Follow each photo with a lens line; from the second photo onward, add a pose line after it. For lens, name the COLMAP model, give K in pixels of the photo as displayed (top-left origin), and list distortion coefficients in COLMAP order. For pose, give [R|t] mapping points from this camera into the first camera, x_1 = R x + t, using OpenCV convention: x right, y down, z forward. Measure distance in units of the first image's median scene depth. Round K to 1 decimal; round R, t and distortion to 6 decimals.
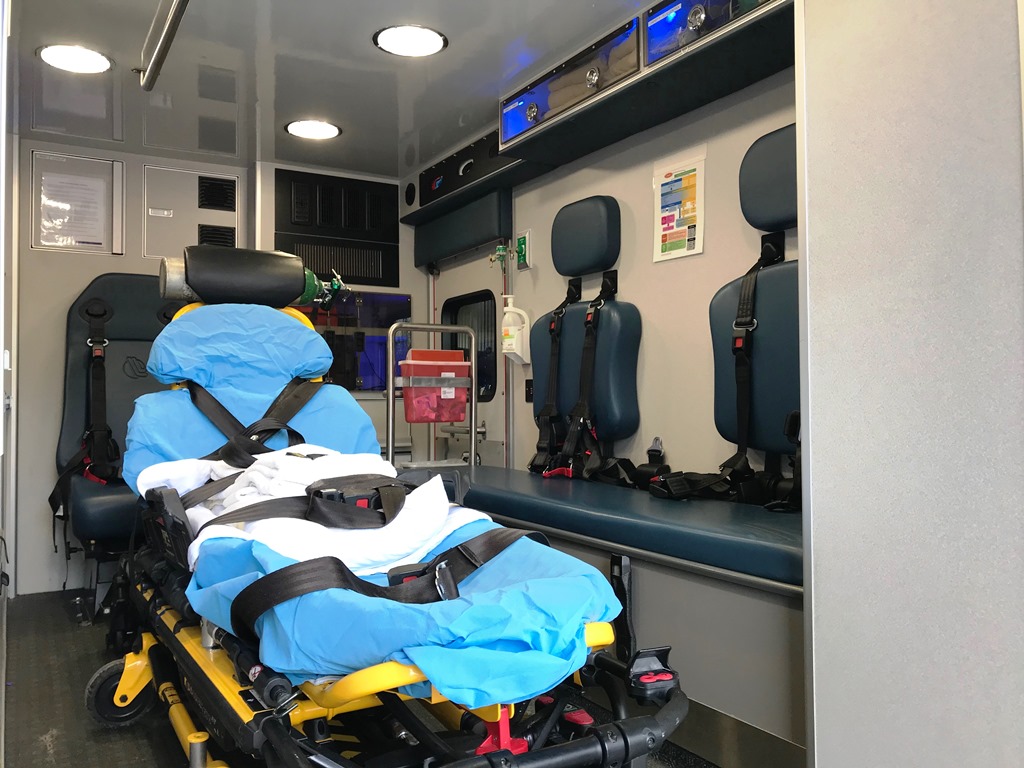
lens RADIAL K [[833.0, 0, 515.5], [0, 833.0, 390.7], [0, 0, 1]] dist [0.047859, -0.085271]
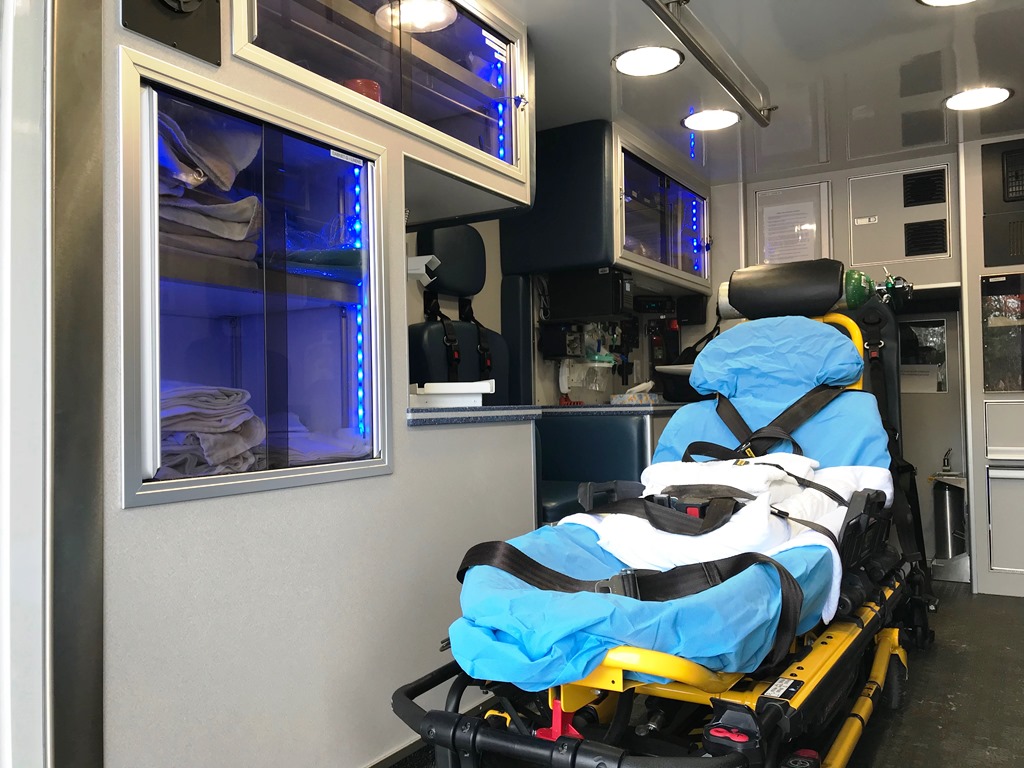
lens RADIAL K [[833.0, 0, 508.2], [0, 833.0, 388.6], [0, 0, 1]] dist [0.047859, -0.085271]
pose [[0.487275, -0.023046, -0.872944, 0.290487], [0.026538, 0.999581, -0.011576, -0.006976], [0.872845, -0.017525, 0.487682, 0.127654]]
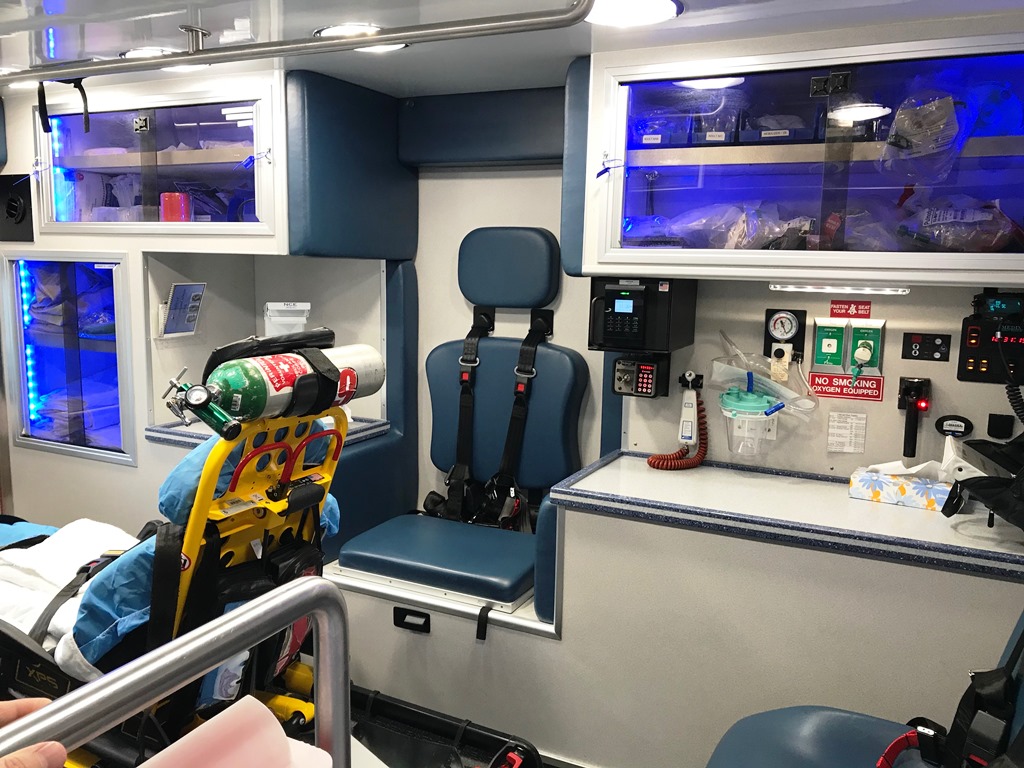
lens RADIAL K [[833.0, 0, 520.3], [0, 833.0, 389.4], [0, 0, 1]] dist [0.047859, -0.085271]
pose [[-0.819028, 0.069041, -0.569584, -0.049470], [-0.011897, 0.990476, 0.137167, -0.150464], [0.573630, 0.119120, -0.810407, 1.174718]]
